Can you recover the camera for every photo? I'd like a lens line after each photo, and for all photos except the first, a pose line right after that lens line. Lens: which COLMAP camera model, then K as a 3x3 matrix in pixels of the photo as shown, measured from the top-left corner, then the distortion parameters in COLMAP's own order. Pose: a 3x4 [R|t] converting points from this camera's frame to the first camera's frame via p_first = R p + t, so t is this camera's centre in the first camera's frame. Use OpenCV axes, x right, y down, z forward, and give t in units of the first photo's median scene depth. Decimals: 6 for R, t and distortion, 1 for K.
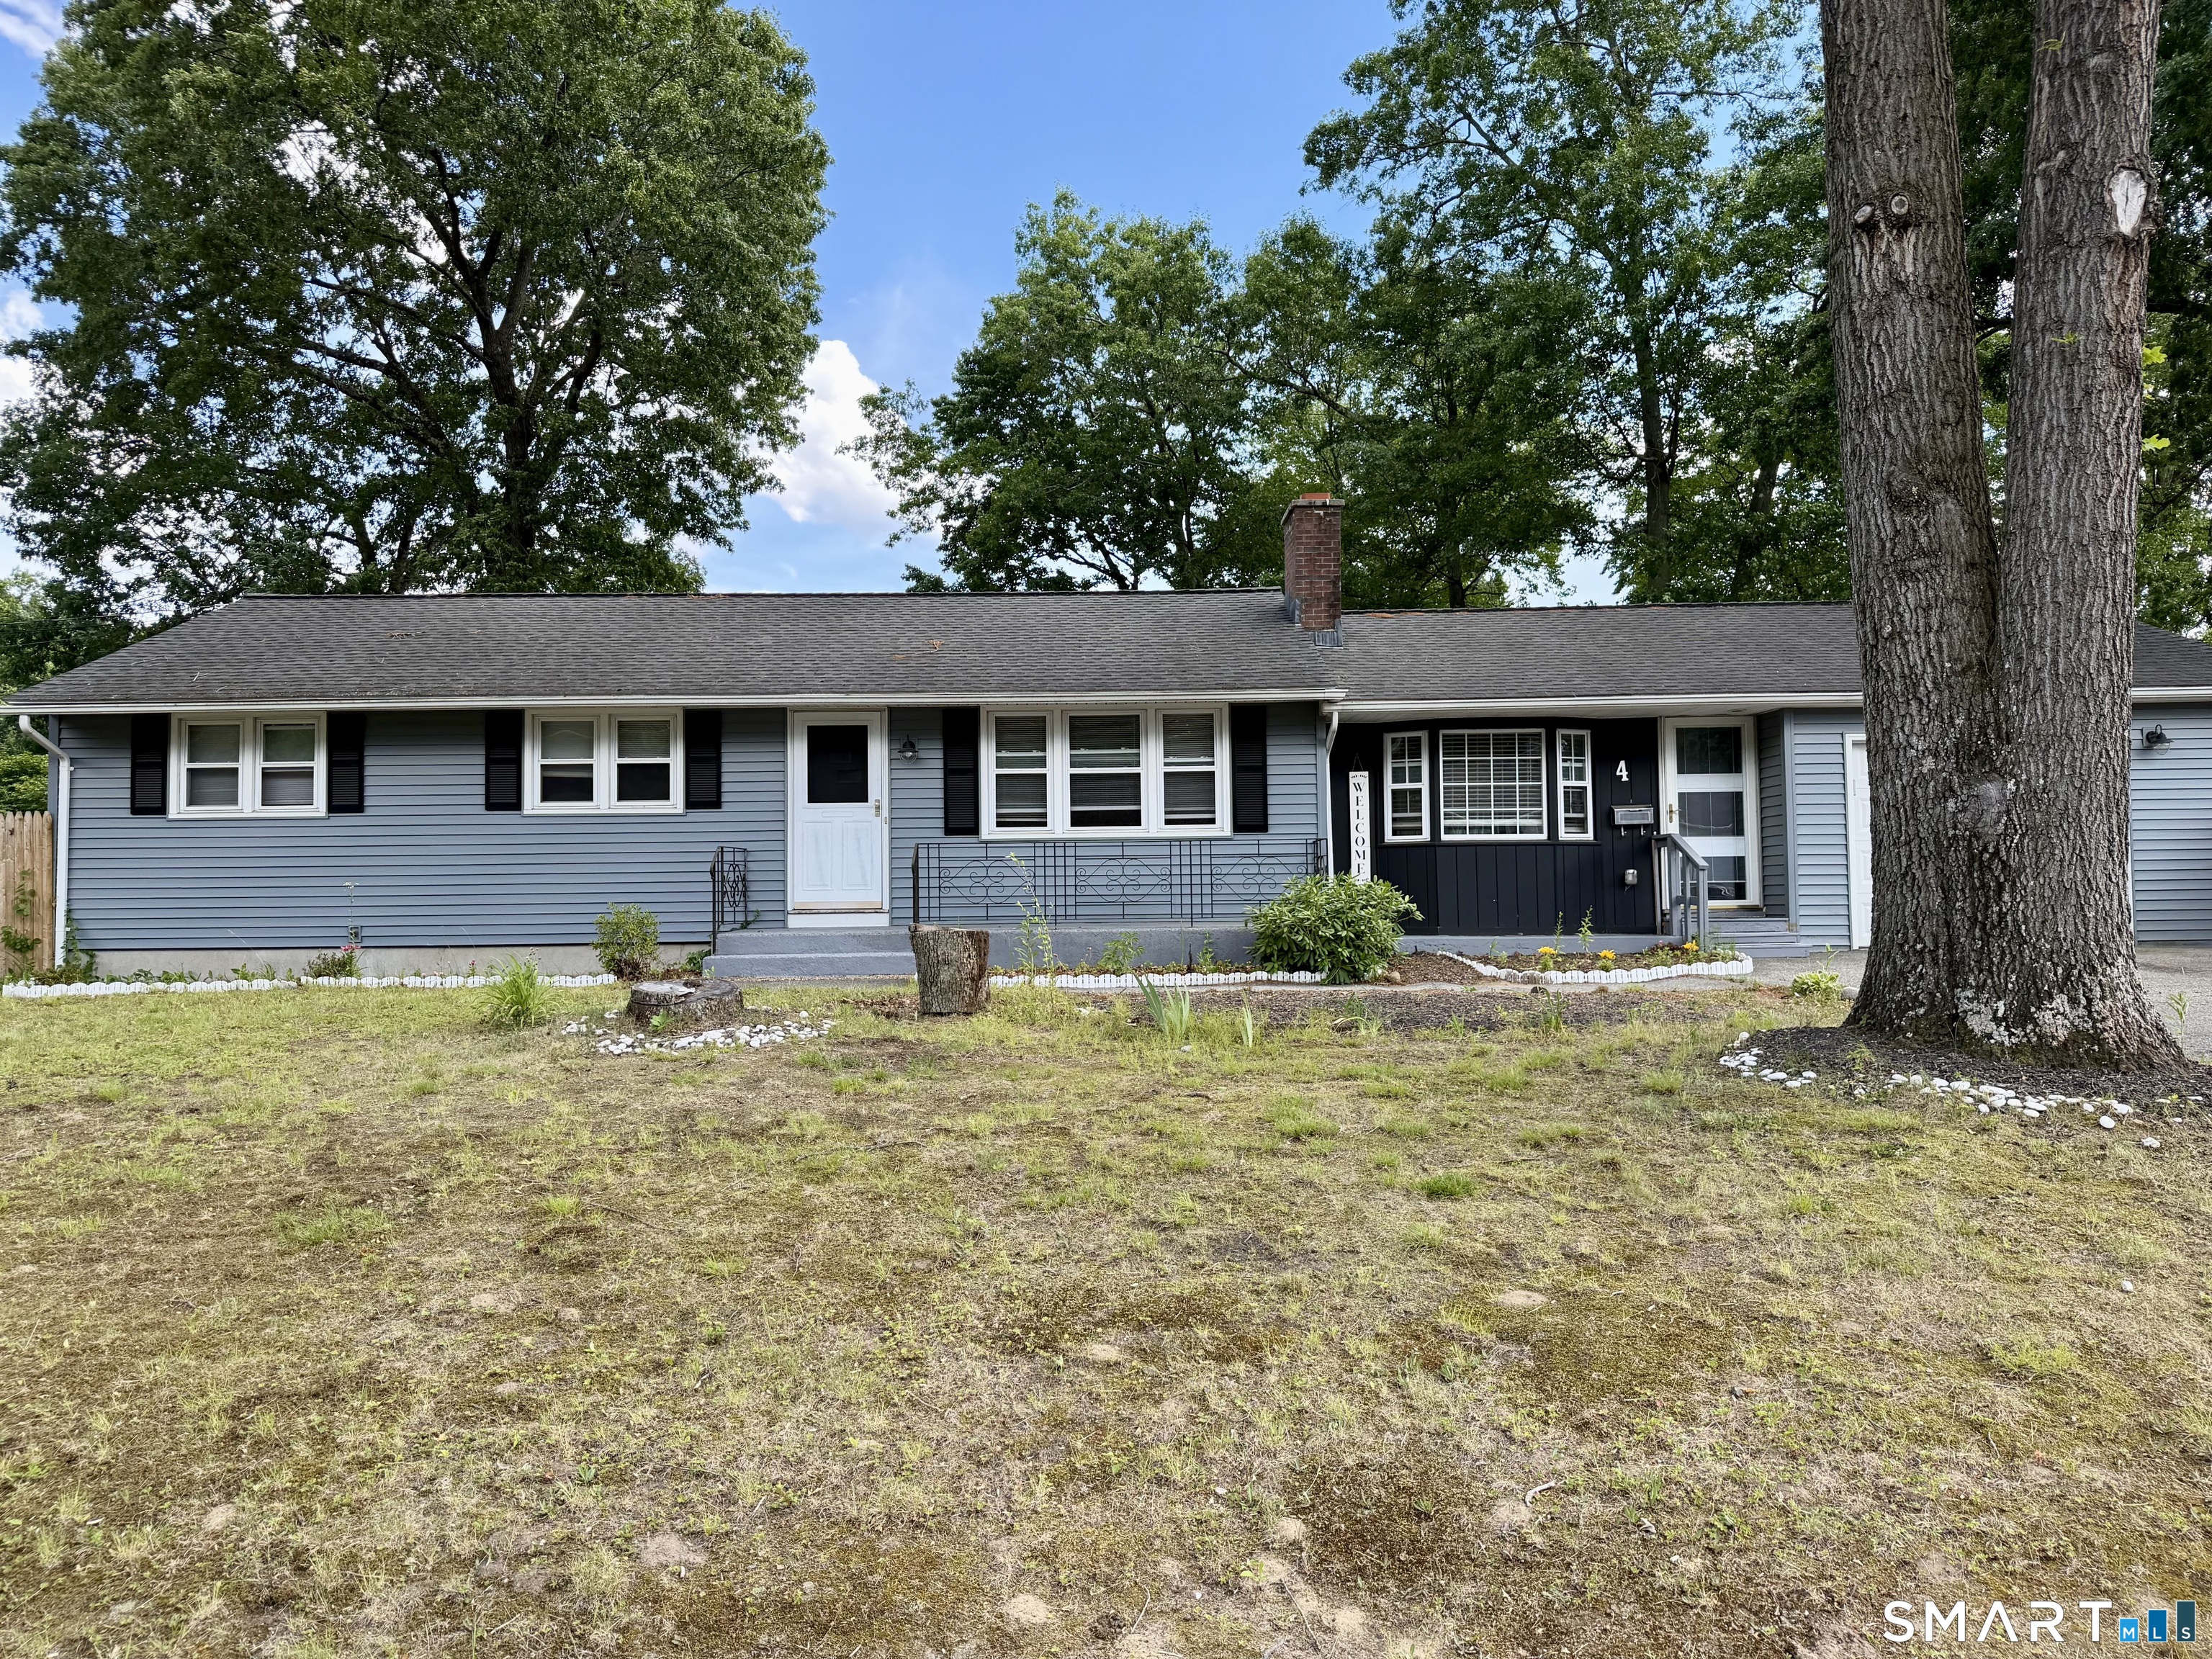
lens RADIAL K [[1544.4, 0, 1106.0], [0, 1544.4, 829.5], [0, 0, 1]] dist [0.075775, -0.098295]
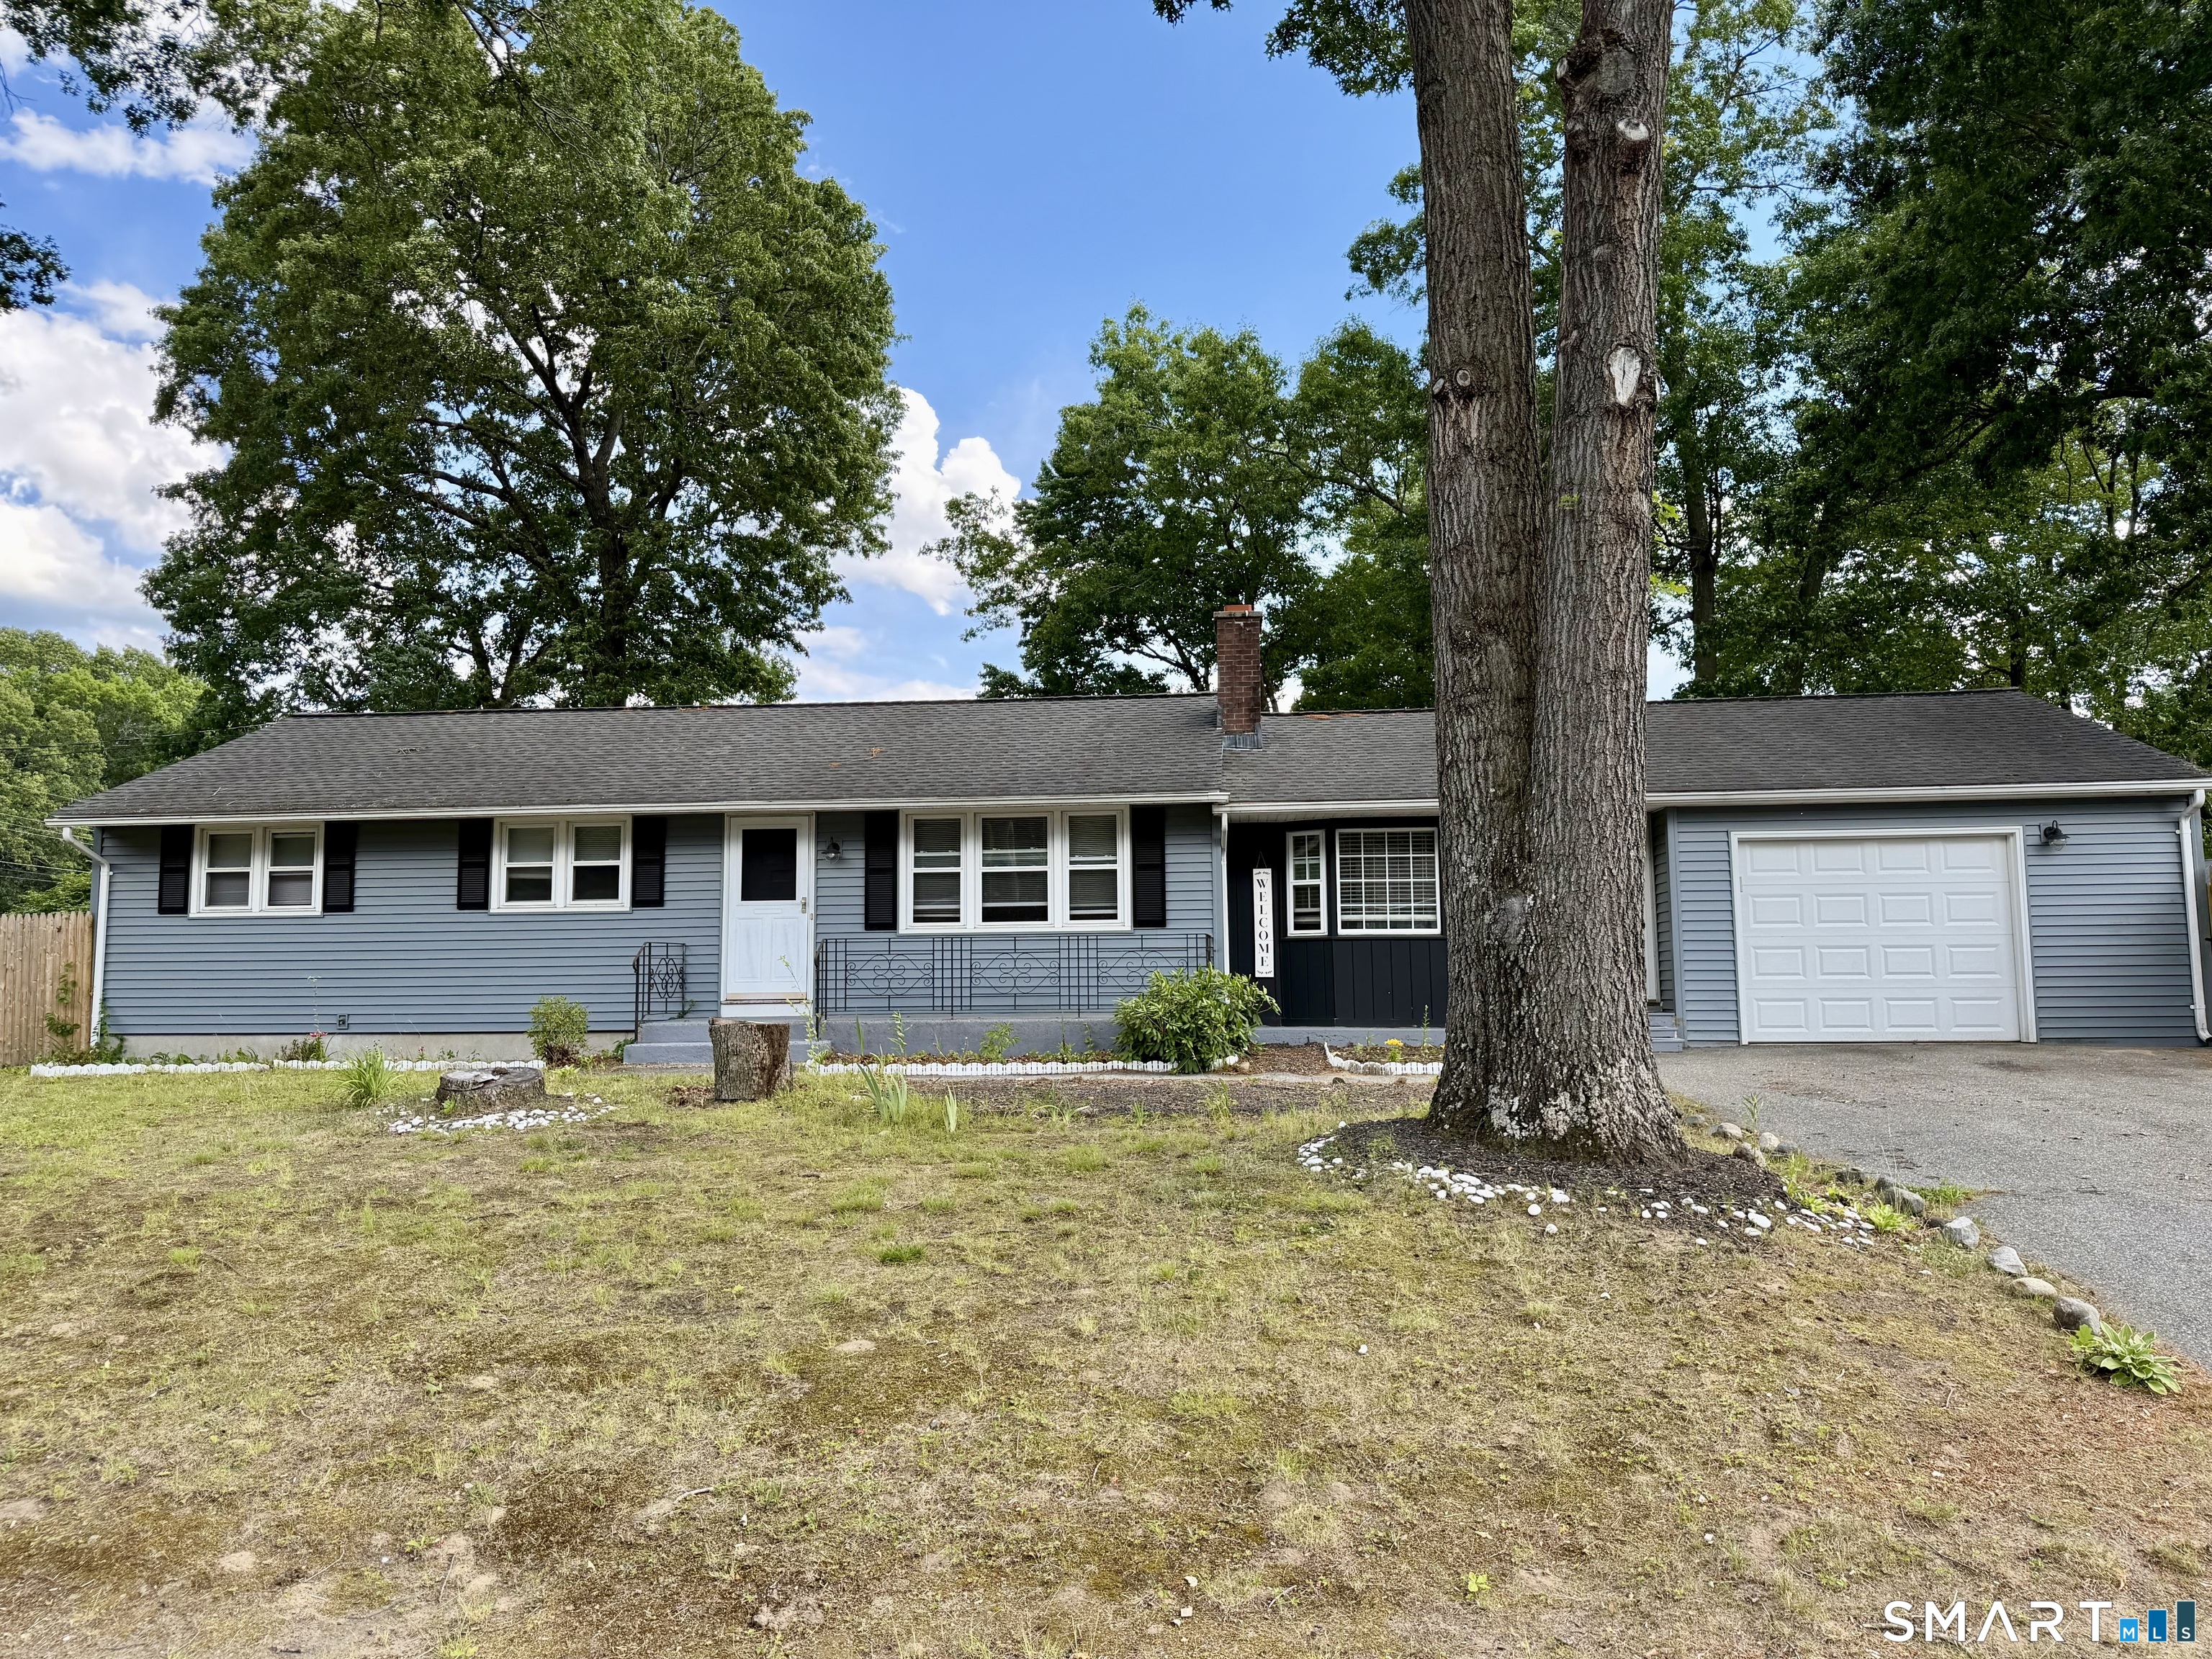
lens RADIAL K [[1542.3, 0, 1101.3], [0, 1542.3, 822.6], [0, 0, 1]] dist [0.117354, -0.189995]
pose [[0.994221, -0.007908, -0.107058, 0.174486], [0.001742, 0.998340, -0.057564, -0.008913], [0.107336, 0.057045, 0.992585, -0.055475]]
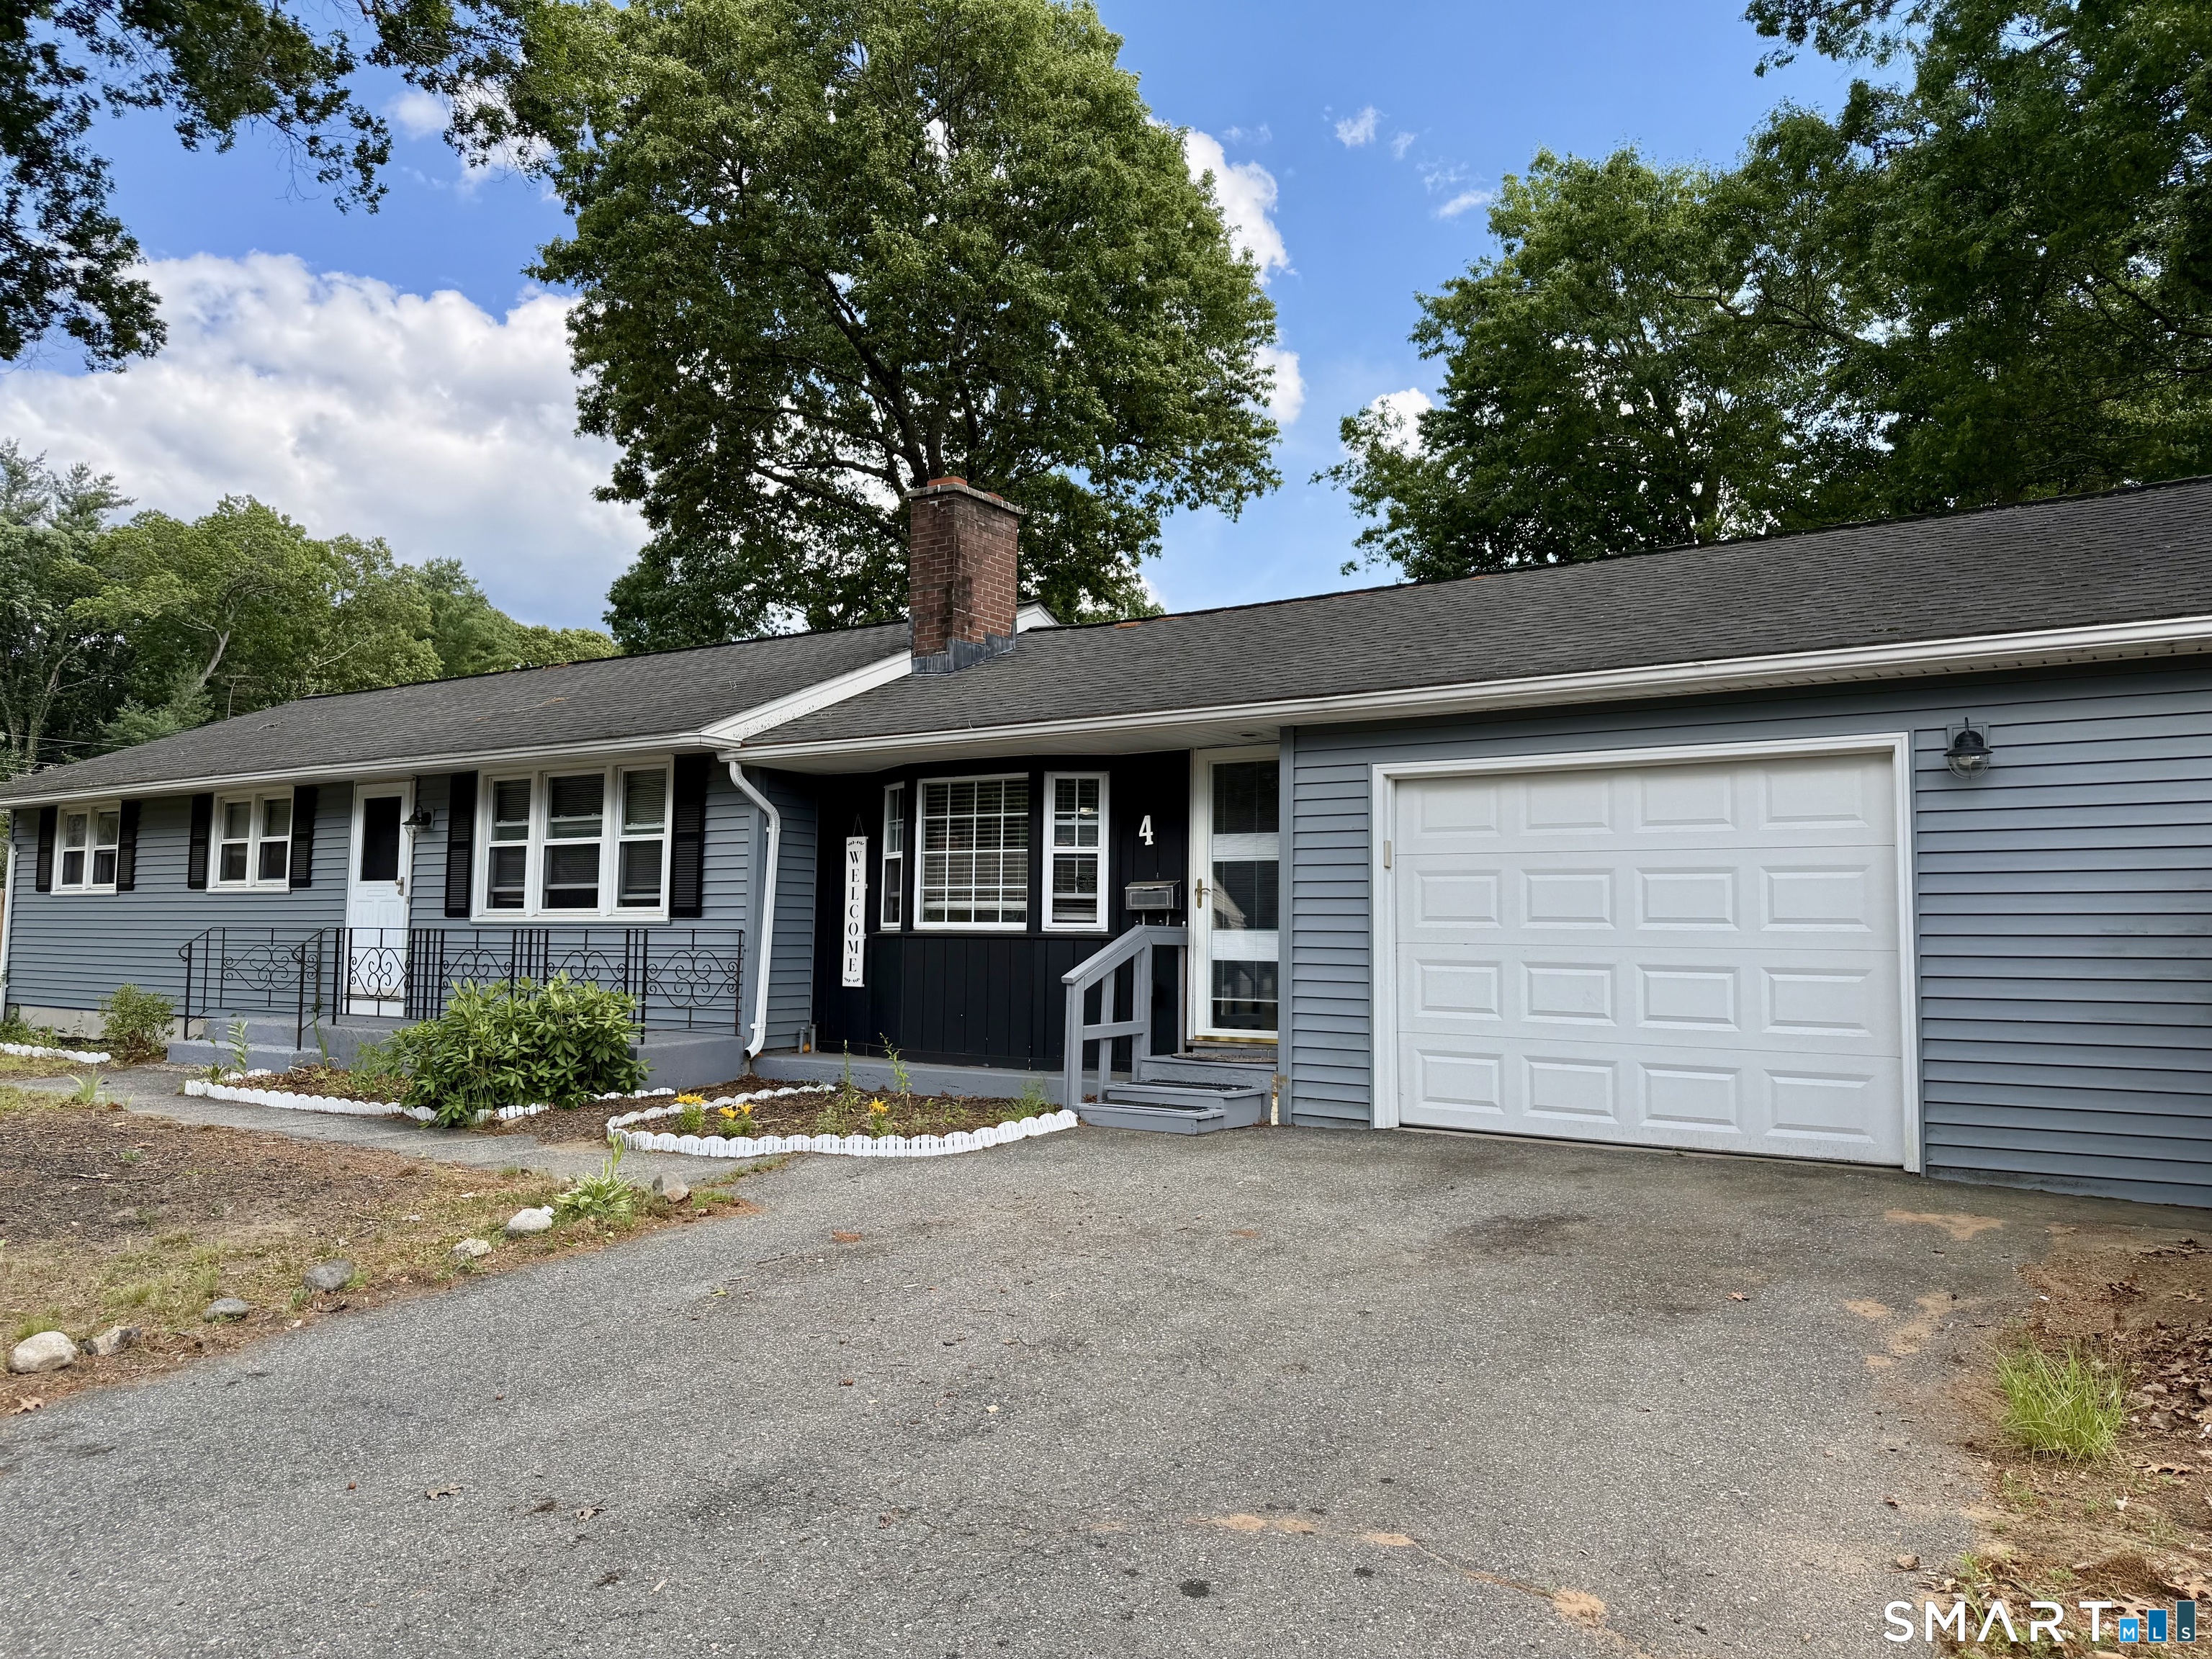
lens RADIAL K [[1544.4, 0, 1106.0], [0, 1544.4, 829.5], [0, 0, 1]] dist [0.075775, -0.098295]
pose [[0.834861, -0.018855, -0.550138, 0.712682], [0.001300, 0.999478, -0.032283, -0.017133], [0.550460, 0.026237, 0.834449, 0.453241]]
